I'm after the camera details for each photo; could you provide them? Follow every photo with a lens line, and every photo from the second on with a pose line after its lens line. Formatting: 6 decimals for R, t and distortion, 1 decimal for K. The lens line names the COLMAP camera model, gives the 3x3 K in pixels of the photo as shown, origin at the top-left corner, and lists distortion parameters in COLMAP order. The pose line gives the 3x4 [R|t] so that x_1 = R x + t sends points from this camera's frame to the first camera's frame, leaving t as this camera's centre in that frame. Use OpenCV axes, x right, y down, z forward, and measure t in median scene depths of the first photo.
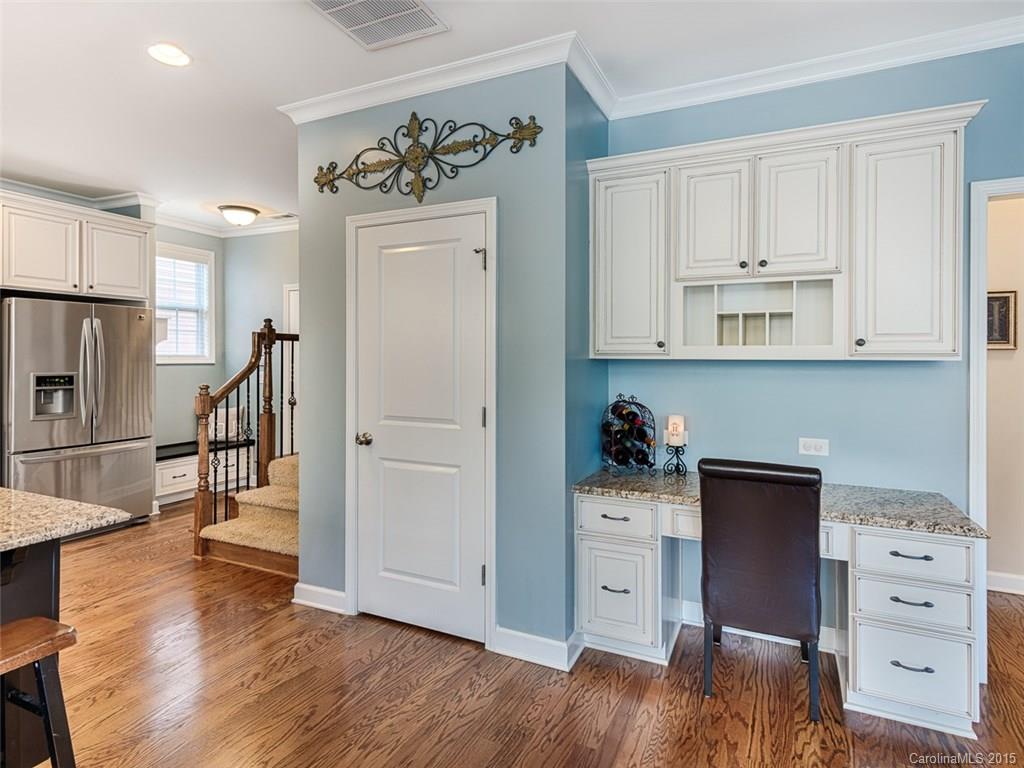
lens RADIAL K [[539.5, 0, 538.1], [0, 539.5, 359.2], [0, 0, 1]] dist [0.007350, 0.000627]
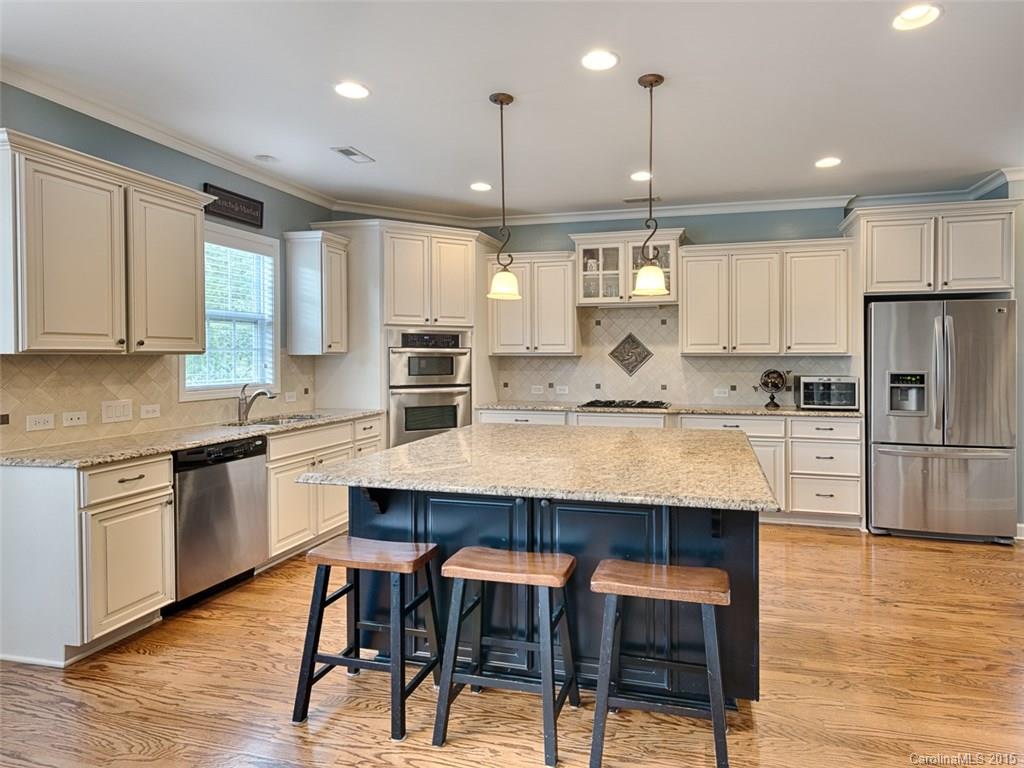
lens RADIAL K [[584.5, 0, 548.3], [0, 584.5, 361.7], [0, 0, 1]] dist [0.009196, 0.000068]
pose [[0.169164, 0.007047, -0.985563, 0.097408], [-0.000273, 0.999975, 0.007103, -0.000709], [0.985588, -0.000933, 0.169161, 0.129660]]
